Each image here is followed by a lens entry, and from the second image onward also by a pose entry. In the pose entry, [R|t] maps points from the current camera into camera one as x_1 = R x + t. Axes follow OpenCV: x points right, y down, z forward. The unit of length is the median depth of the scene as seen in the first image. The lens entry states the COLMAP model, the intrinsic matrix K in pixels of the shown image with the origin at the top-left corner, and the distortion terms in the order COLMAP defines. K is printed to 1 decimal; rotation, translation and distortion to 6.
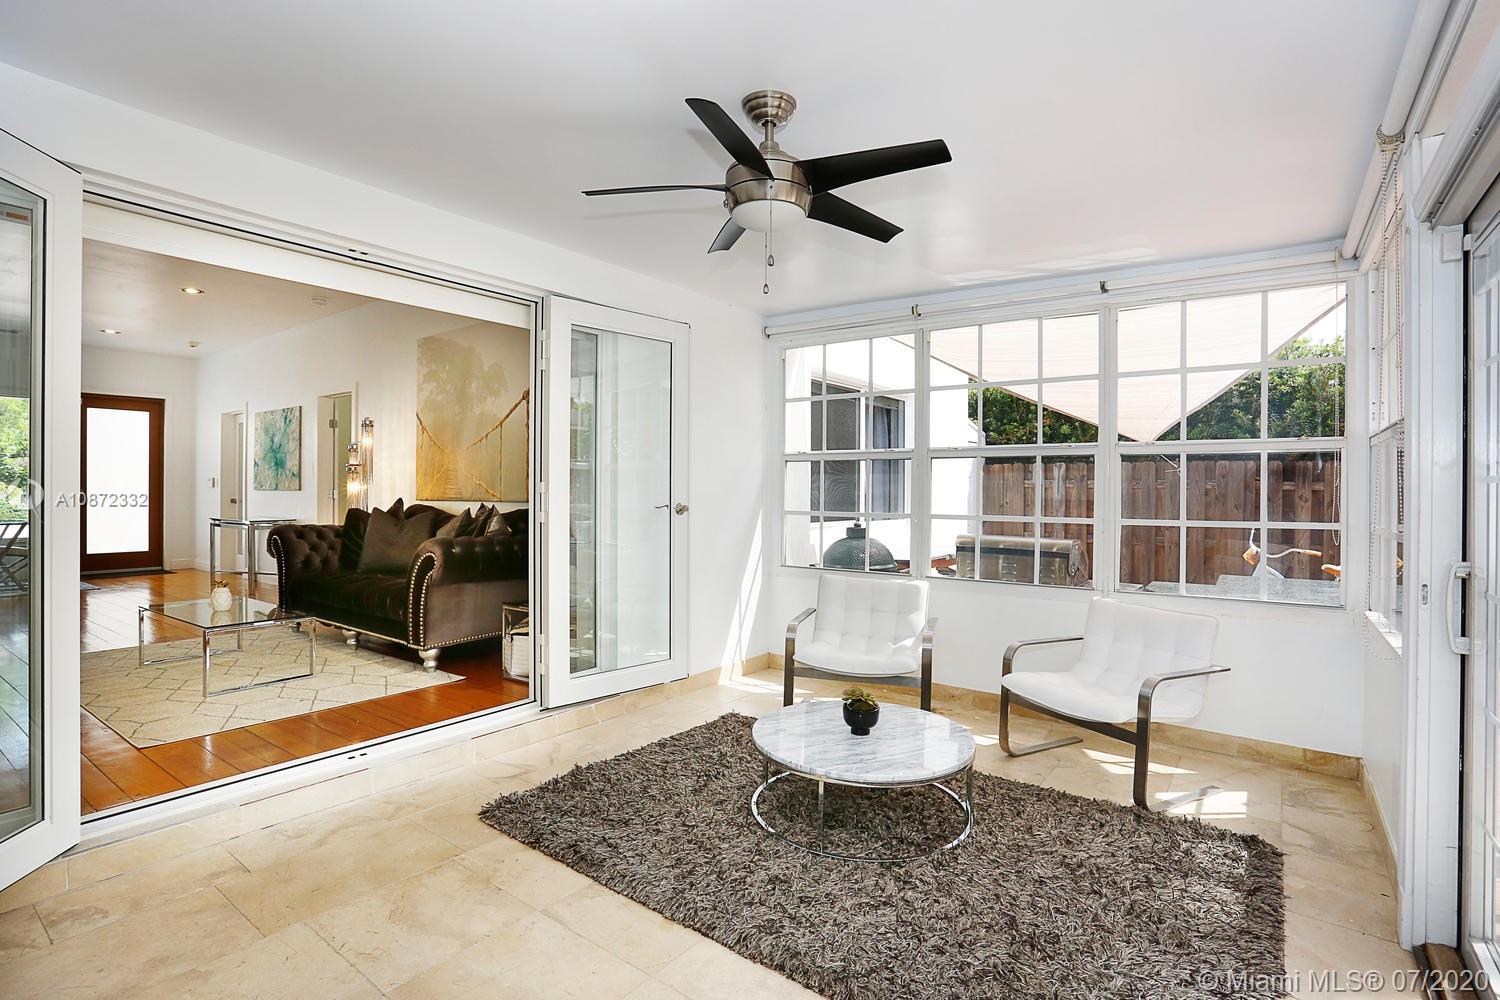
lens RADIAL K [[724.4, 0, 749.1], [0, 724.4, 495.9], [0, 0, 1]] dist [-0.039475, 0.004775]
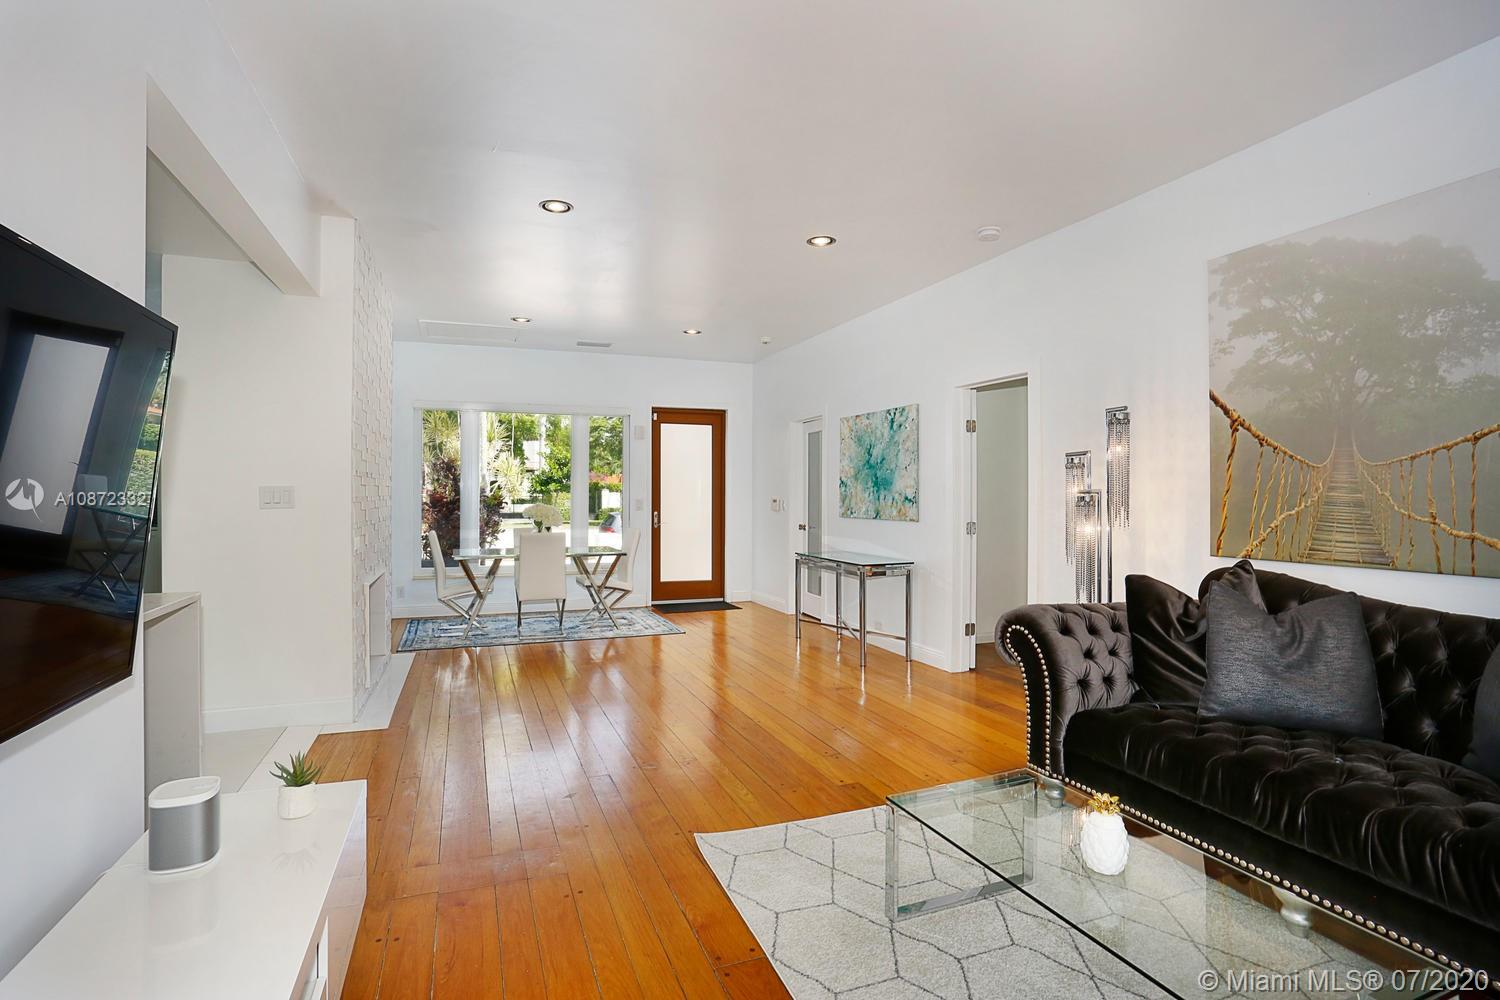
lens RADIAL K [[724.4, 0, 762.6], [0, 724.4, 492.0], [0, 0, 1]] dist [-0.039475, 0.004775]
pose [[0.855657, -0.006520, -0.517502, -0.373338], [0.001944, 0.999954, -0.009385, -0.029615], [0.517539, 0.007024, 0.855631, 0.286963]]
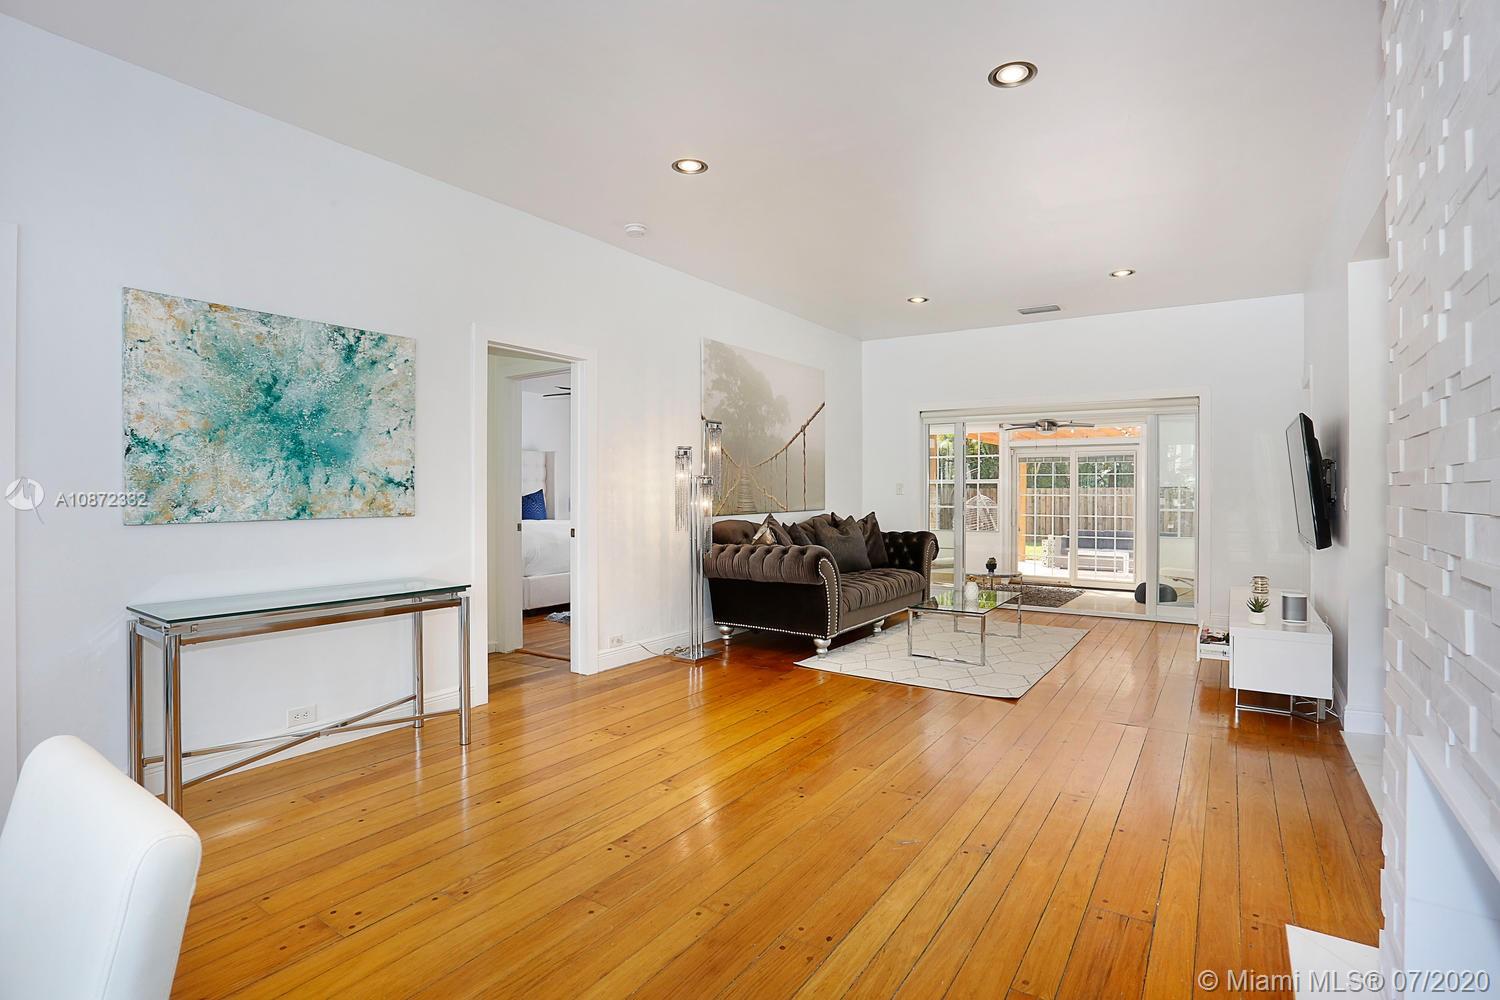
lens RADIAL K [[724.4, 0, 753.1], [0, 724.4, 494.3], [0, 0, 1]] dist [-0.039475, 0.004775]
pose [[-0.029164, -0.016031, 0.999446, -1.078756], [-0.000052, 0.999871, 0.016036, -0.028682], [-0.999575, 0.000416, -0.029161, 0.758724]]
